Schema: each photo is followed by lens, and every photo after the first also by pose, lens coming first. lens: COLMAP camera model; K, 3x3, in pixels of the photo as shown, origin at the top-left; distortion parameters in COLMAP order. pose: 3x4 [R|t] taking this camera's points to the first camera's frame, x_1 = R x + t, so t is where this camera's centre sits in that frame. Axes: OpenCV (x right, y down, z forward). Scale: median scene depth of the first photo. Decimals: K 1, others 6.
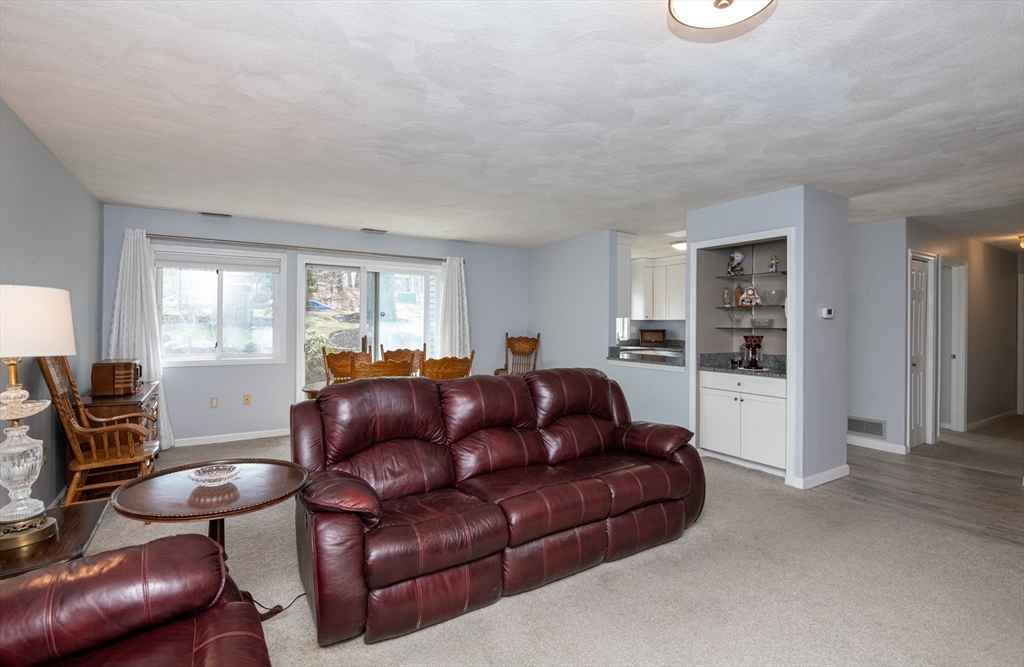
lens RADIAL K [[479.5, 0, 521.9], [0, 479.5, 330.6], [0, 0, 1]] dist [-0.011704, -0.002146]
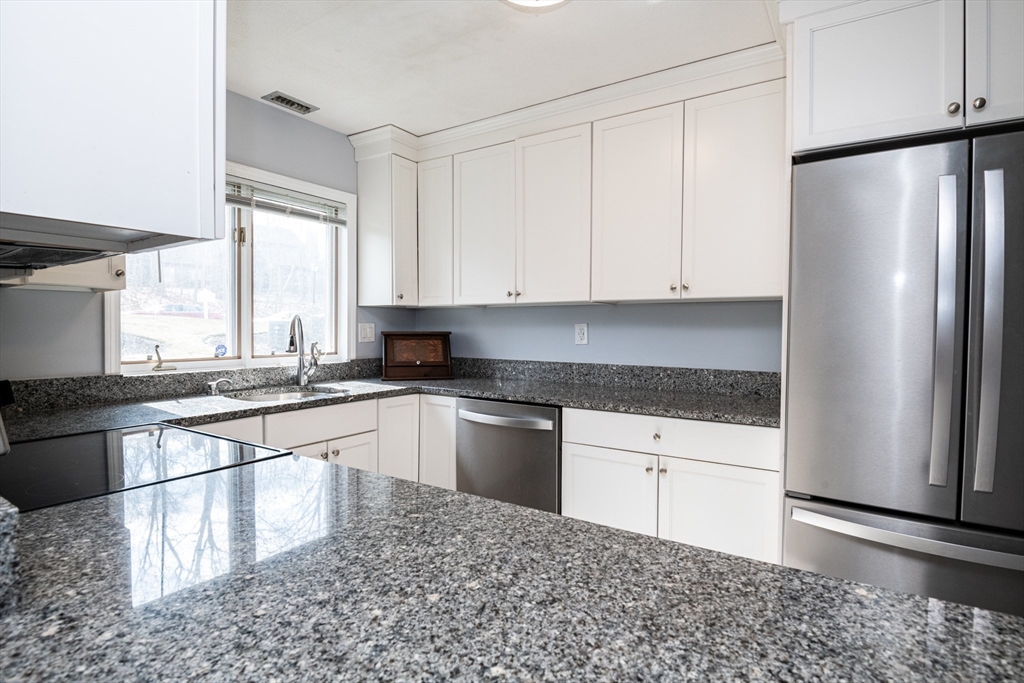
lens RADIAL K [[519.0, 0, 517.7], [0, 519.0, 342.8], [0, 0, 1]] dist [-0.001650, -0.004140]
pose [[0.906182, -0.010834, 0.422750, 0.174082], [0.002286, 0.999783, 0.020722, -0.001990], [-0.422882, -0.017811, 0.906010, 0.605092]]
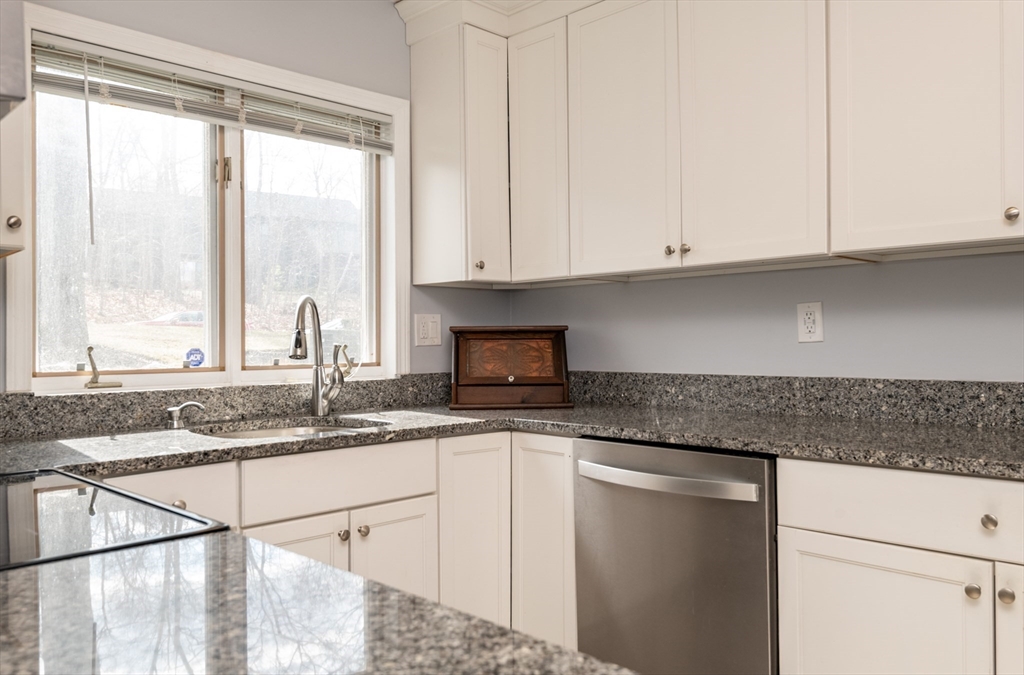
lens RADIAL K [[809.7, 0, 514.4], [0, 809.7, 336.8], [0, 0, 1]] dist [0.019766, 0.003712]
pose [[0.975049, -0.009923, 0.221766, 0.194358], [0.013959, 0.999764, -0.016641, 0.008299], [-0.221549, 0.019321, 0.974958, 0.645824]]
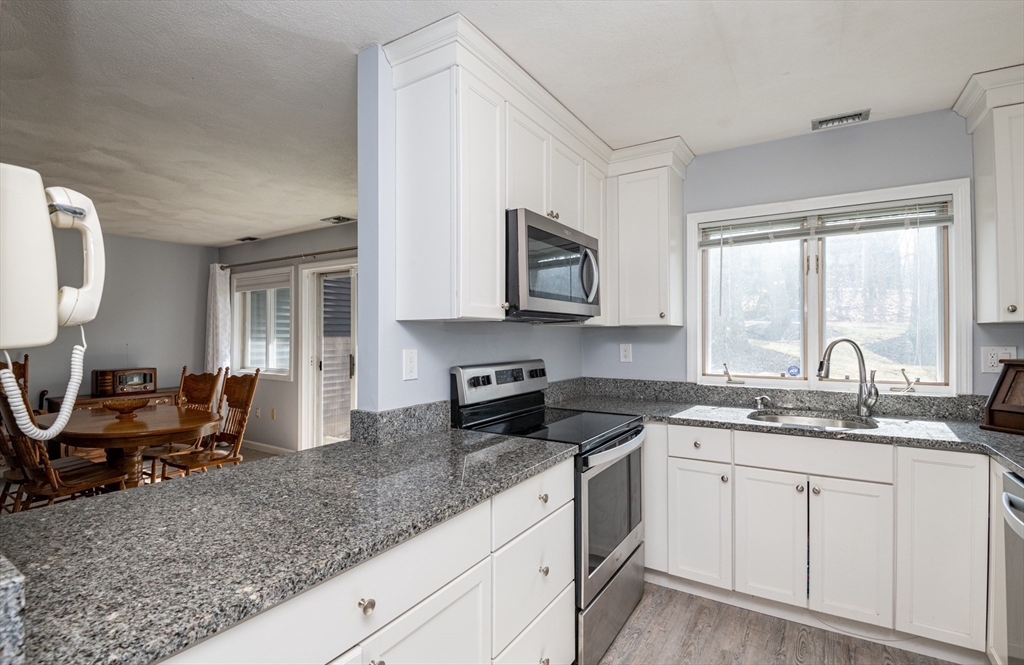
lens RADIAL K [[479.5, 0, 507.5], [0, 479.5, 330.0], [0, 0, 1]] dist [-0.011704, -0.002146]
pose [[0.418361, -0.015221, -0.908153, 0.365657], [-0.006248, 0.999788, -0.019636, -0.011870], [0.908259, 0.013889, 0.418177, 0.661445]]
